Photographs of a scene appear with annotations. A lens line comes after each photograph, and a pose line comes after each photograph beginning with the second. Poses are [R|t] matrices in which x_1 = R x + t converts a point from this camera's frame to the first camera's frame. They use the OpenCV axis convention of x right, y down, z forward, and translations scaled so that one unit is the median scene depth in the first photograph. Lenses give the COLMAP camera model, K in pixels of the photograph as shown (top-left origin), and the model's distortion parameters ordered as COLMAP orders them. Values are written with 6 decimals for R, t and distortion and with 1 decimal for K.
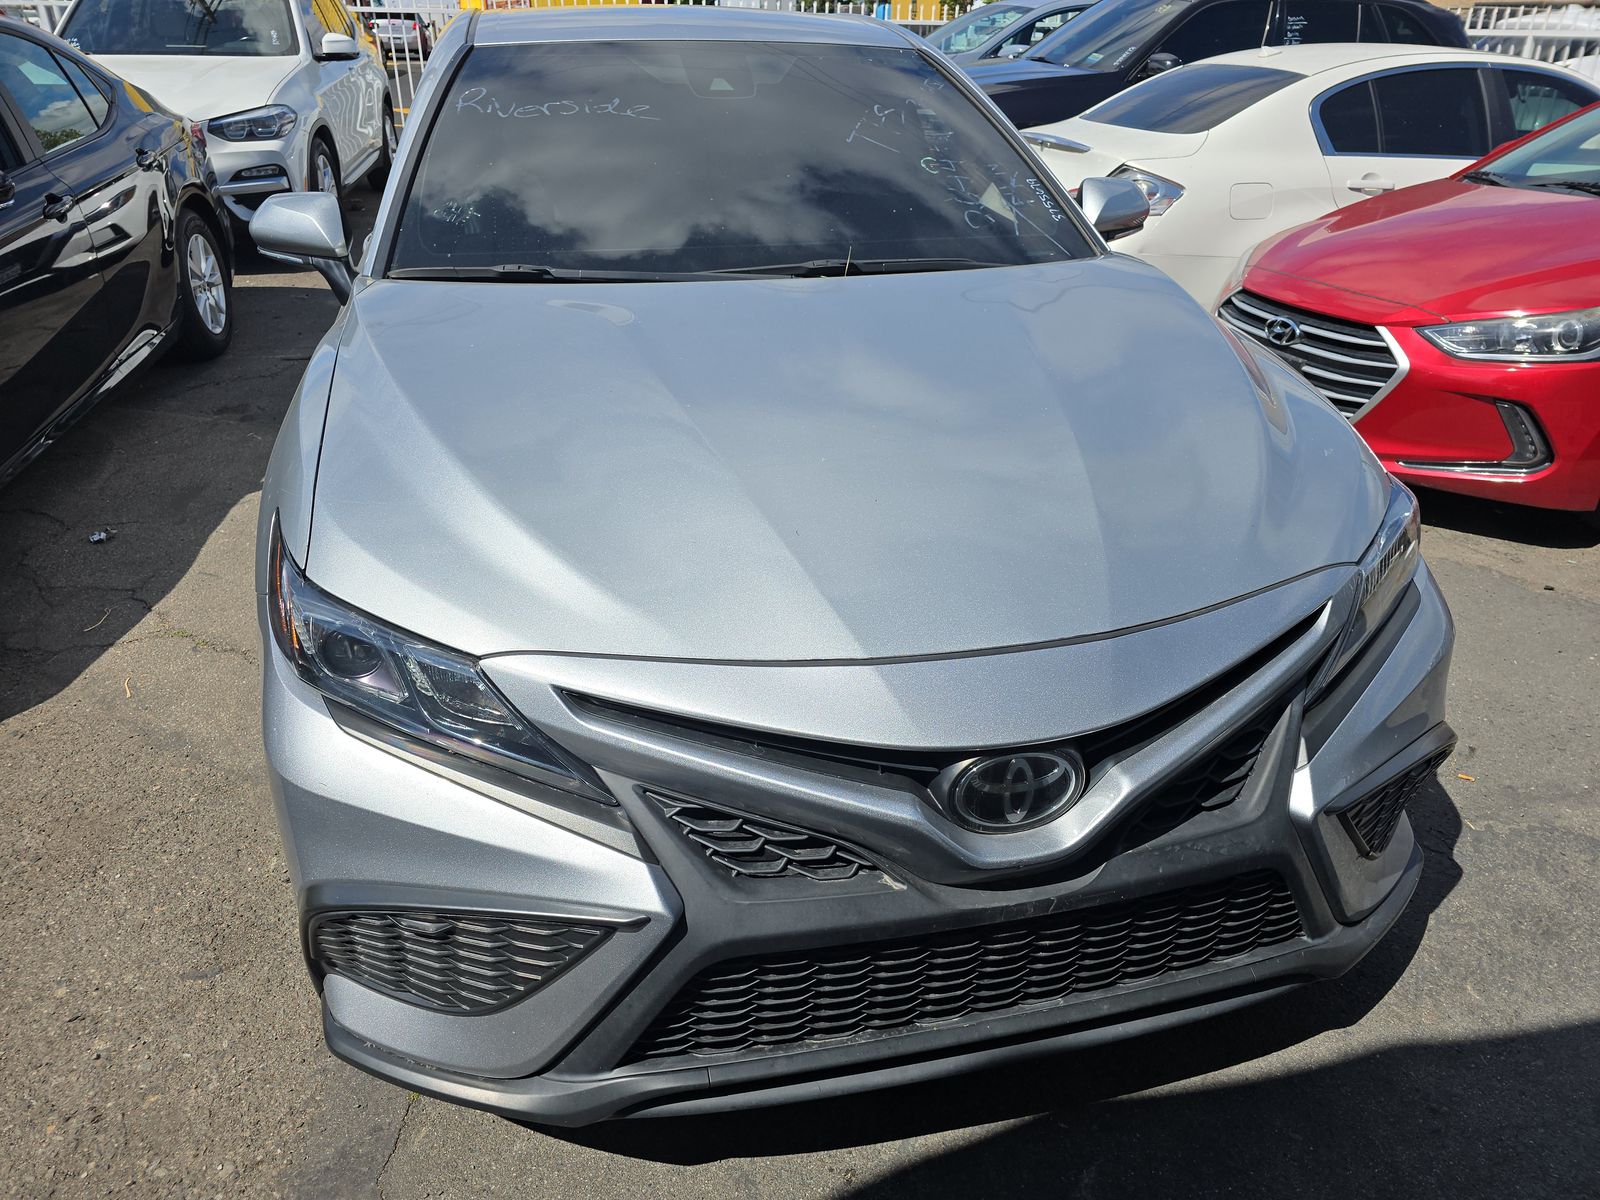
lens RADIAL K [[1100.0, 0, 798.7], [0, 1100.0, 606.2], [0, 0, 1]] dist [0.030112, -0.025515]
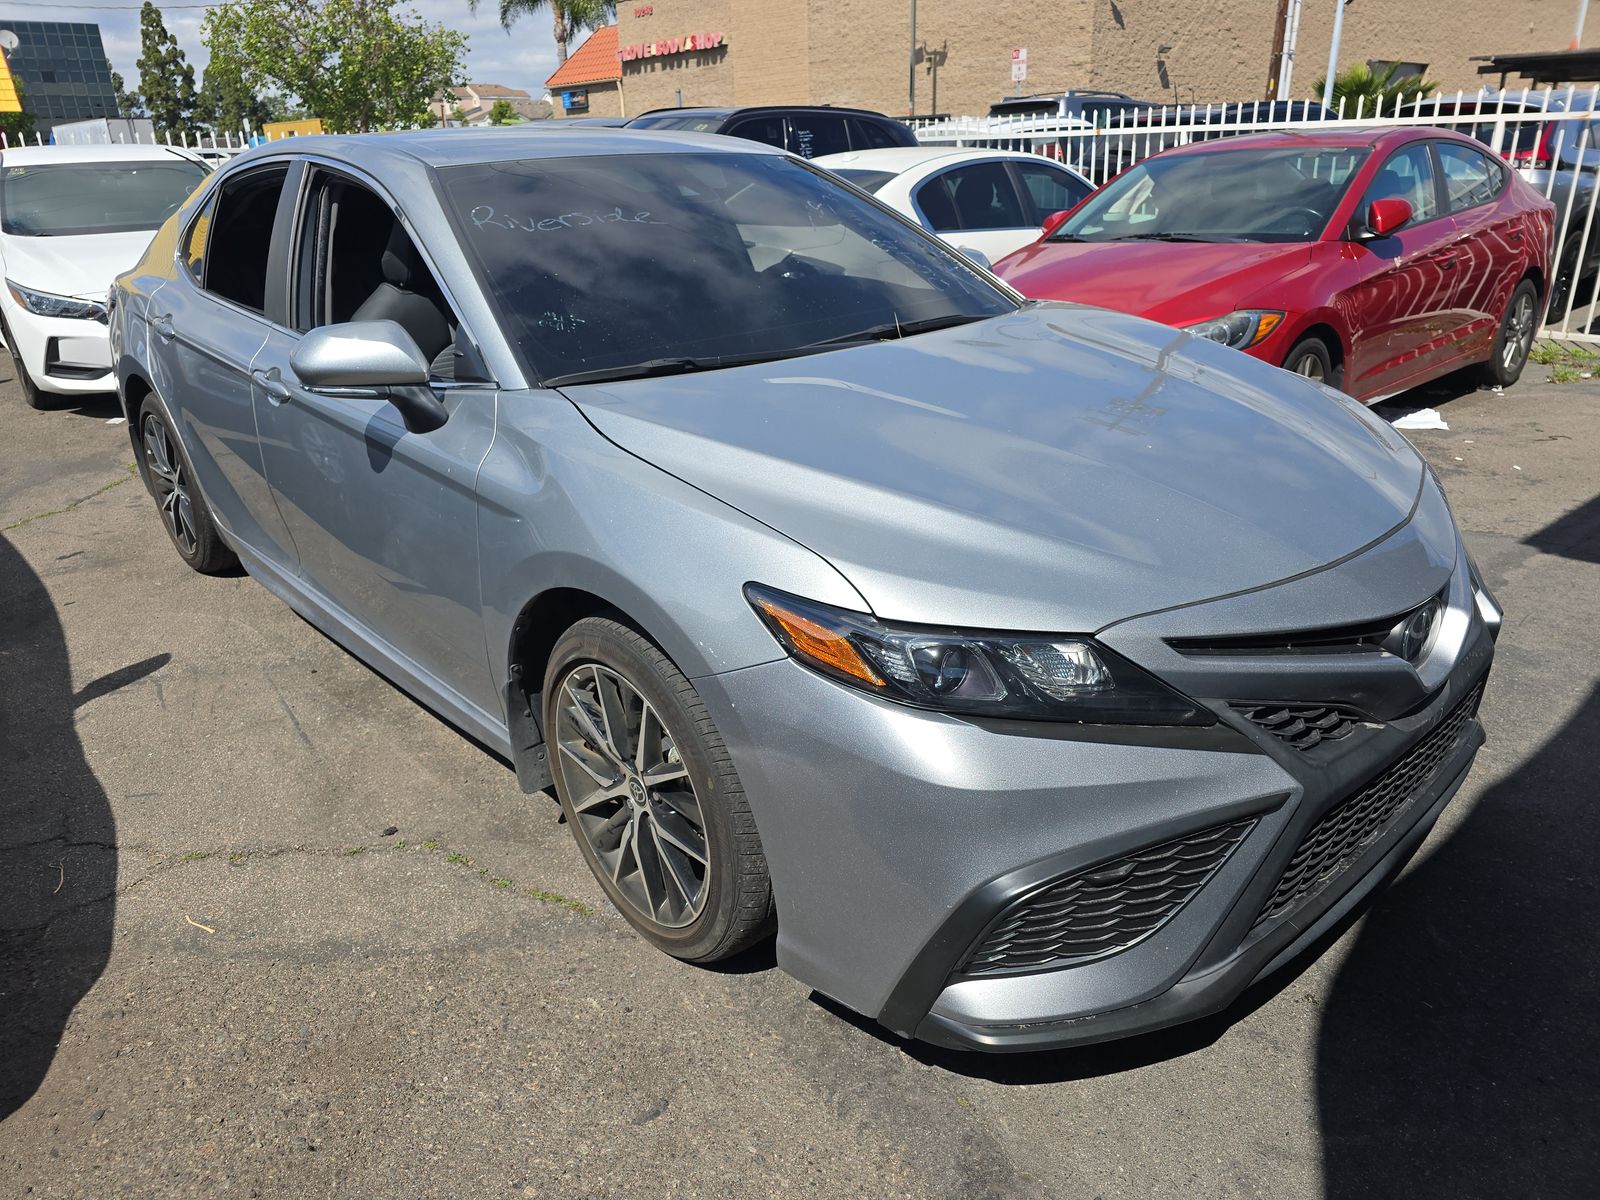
lens RADIAL K [[1100.0, 0, 796.8], [0, 1100.0, 601.7], [0, 0, 1]] dist [0.030112, -0.025515]
pose [[0.869424, -0.219113, 0.442823, -0.523618], [0.260488, 0.964878, -0.034002, -0.014475], [-0.419820, 0.144912, 0.895964, 0.034203]]
